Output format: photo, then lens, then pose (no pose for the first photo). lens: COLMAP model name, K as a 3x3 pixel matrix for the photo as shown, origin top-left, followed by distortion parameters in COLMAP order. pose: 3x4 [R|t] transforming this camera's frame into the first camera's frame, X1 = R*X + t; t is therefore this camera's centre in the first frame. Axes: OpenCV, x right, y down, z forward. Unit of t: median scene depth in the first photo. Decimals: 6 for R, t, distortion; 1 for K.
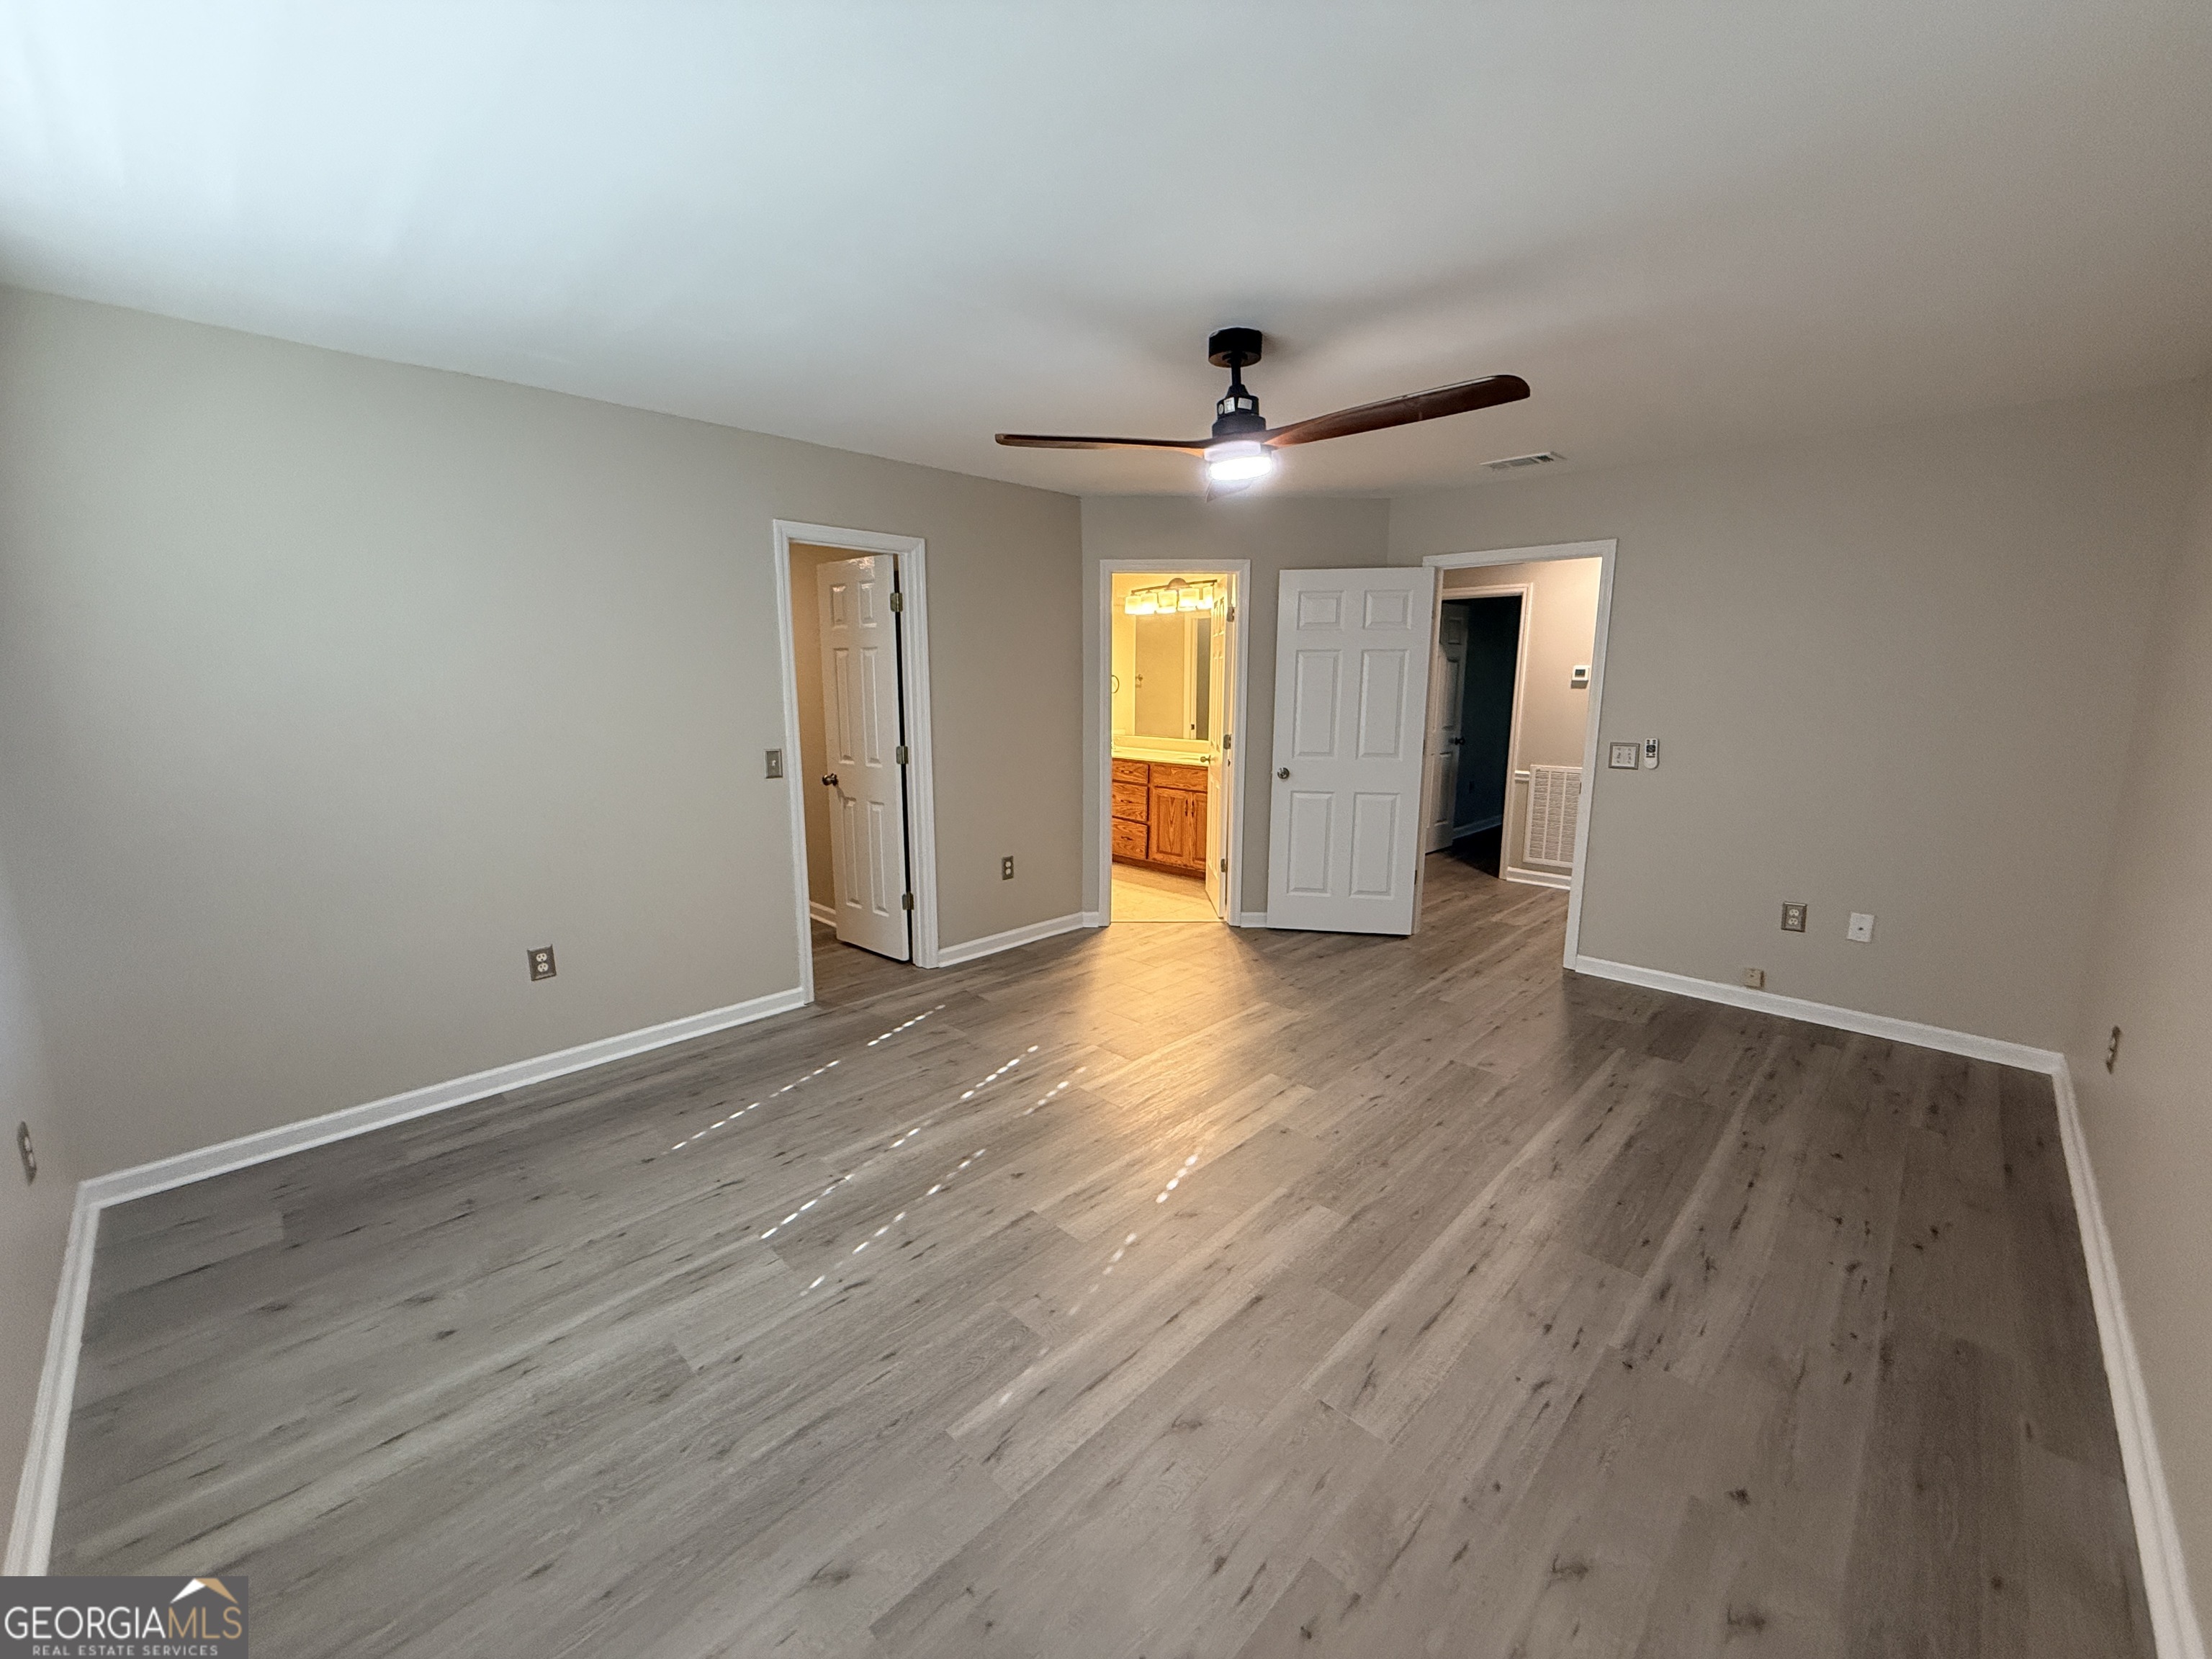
lens RADIAL K [[880.5, 0, 1098.6], [0, 880.5, 828.9], [0, 0, 1]] dist [0.001078, -0.000404]
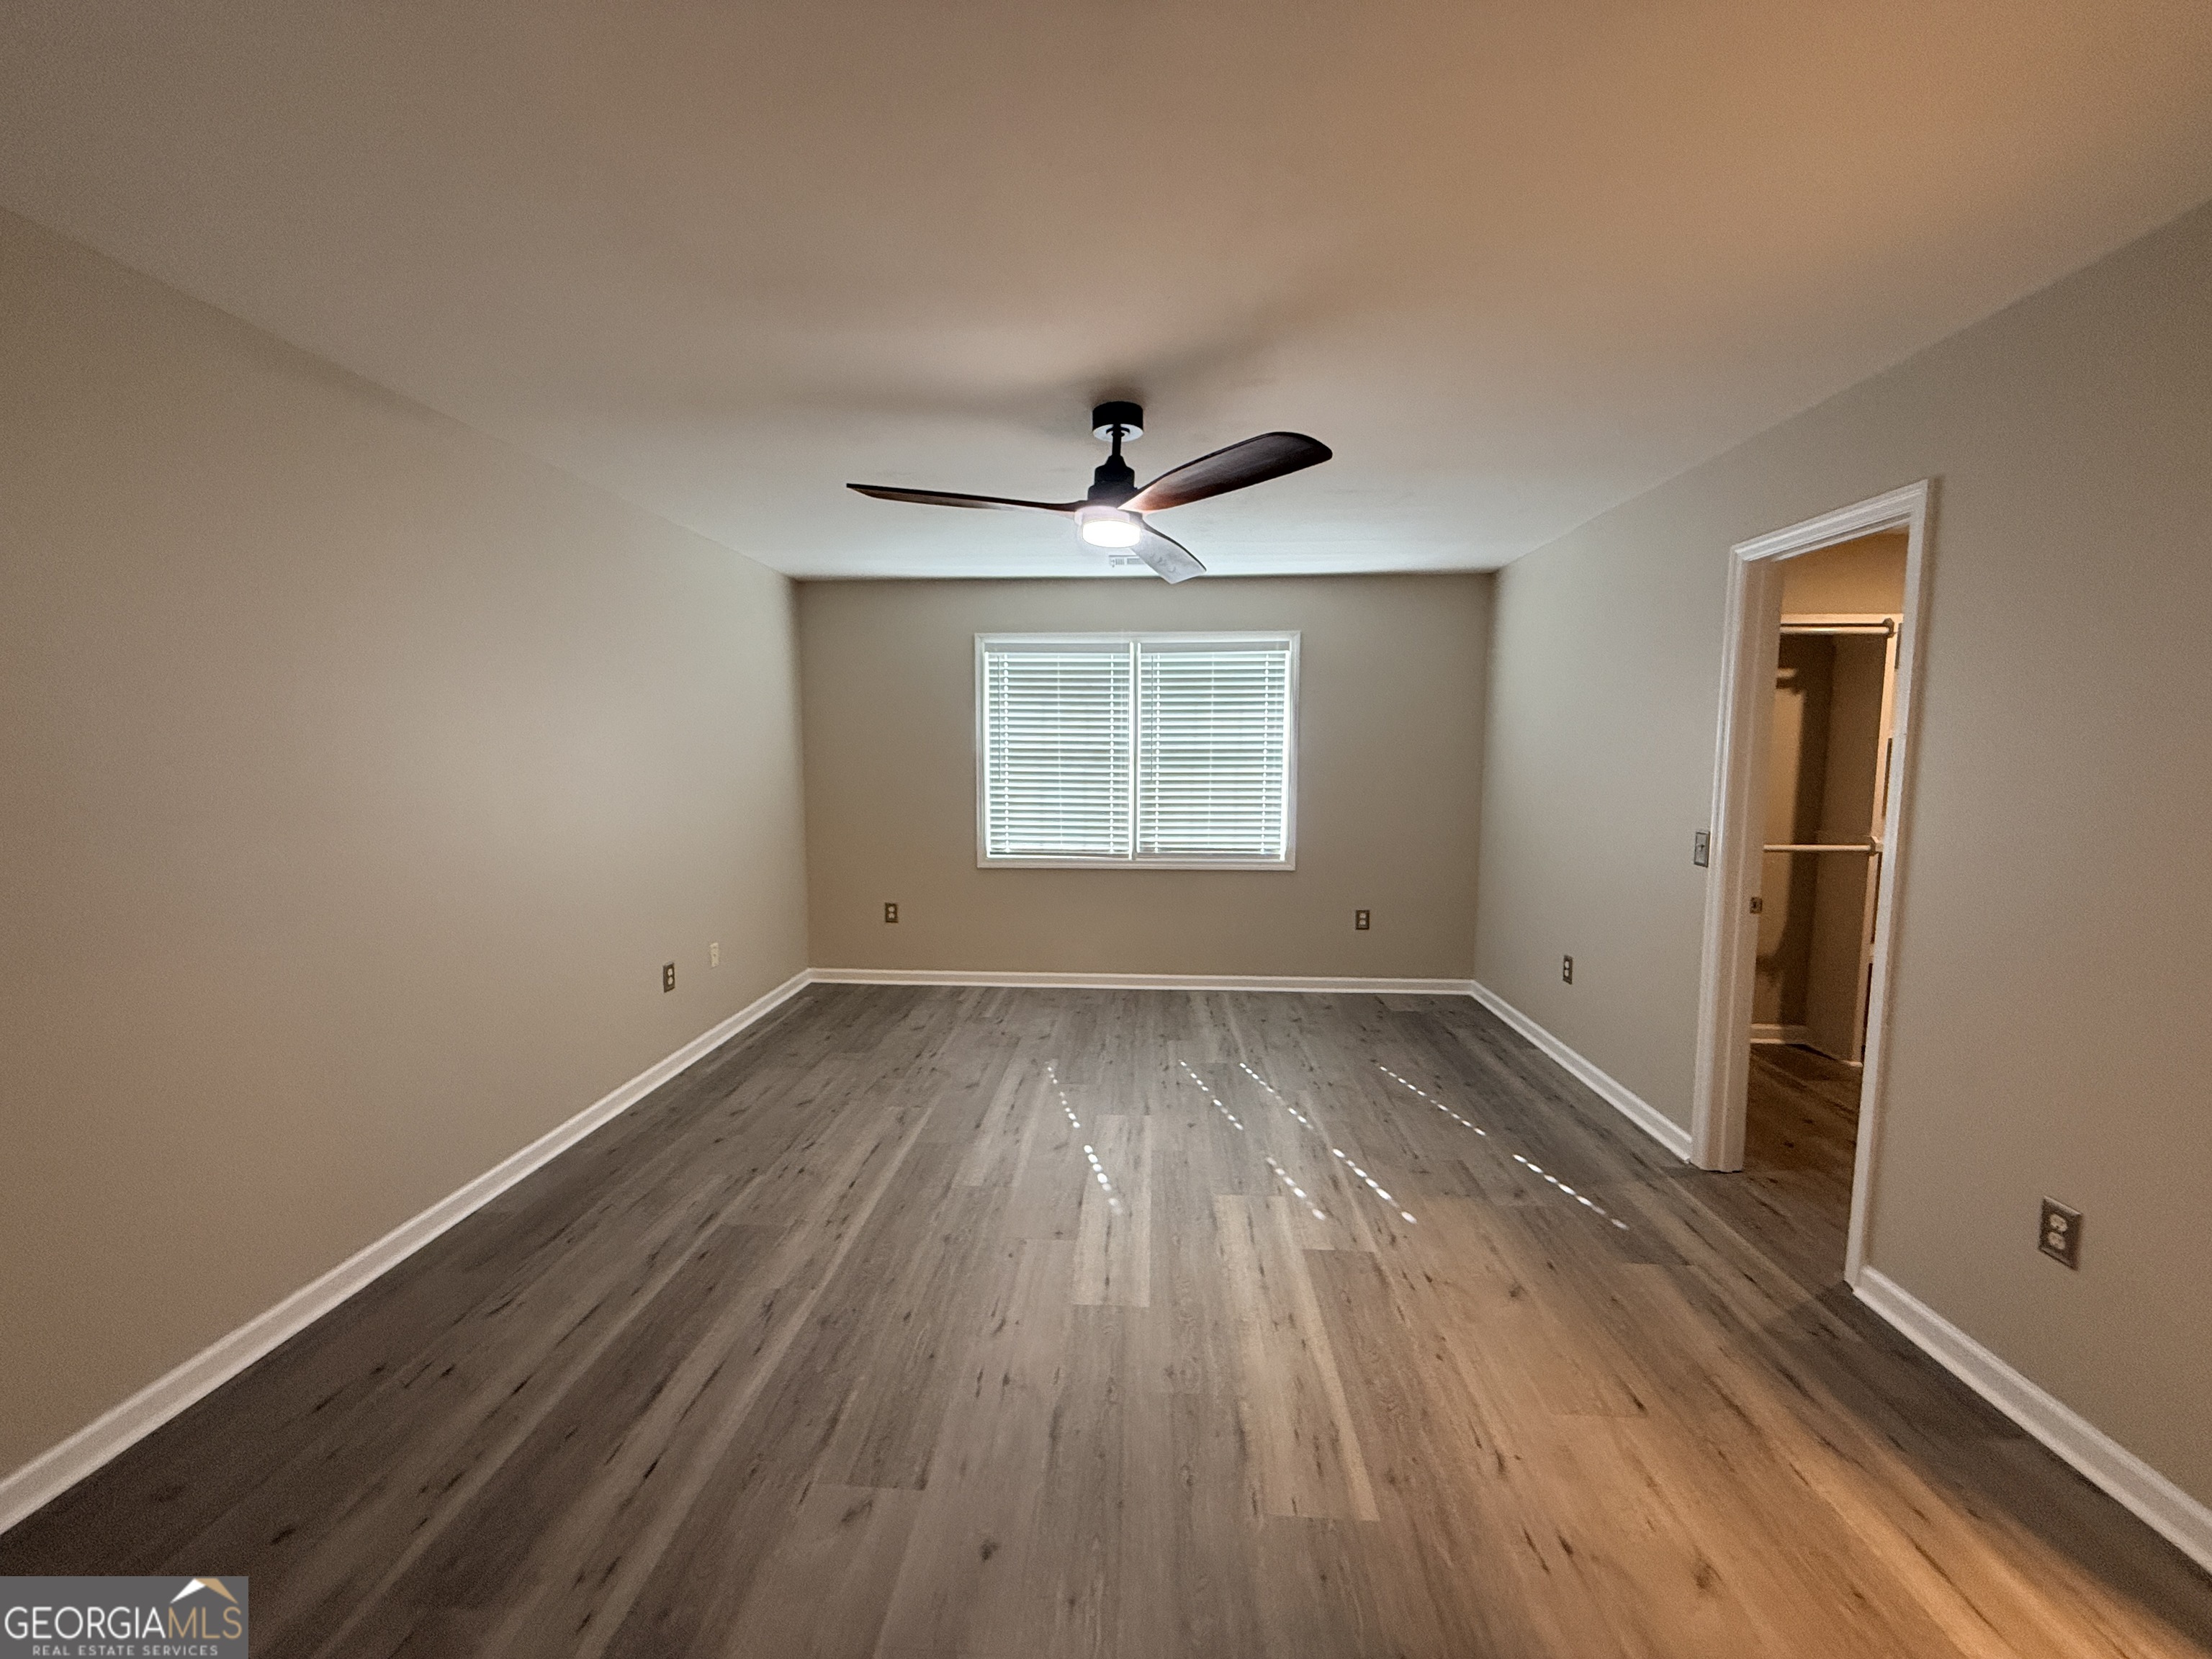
lens RADIAL K [[880.5, 0, 1098.6], [0, 880.5, 828.9], [0, 0, 1]] dist [0.001078, -0.000404]
pose [[-0.755884, 0.058188, -0.652115, 0.807375], [-0.117824, 0.967690, 0.222921, -0.288631], [0.644017, 0.245337, -0.724605, 1.708647]]
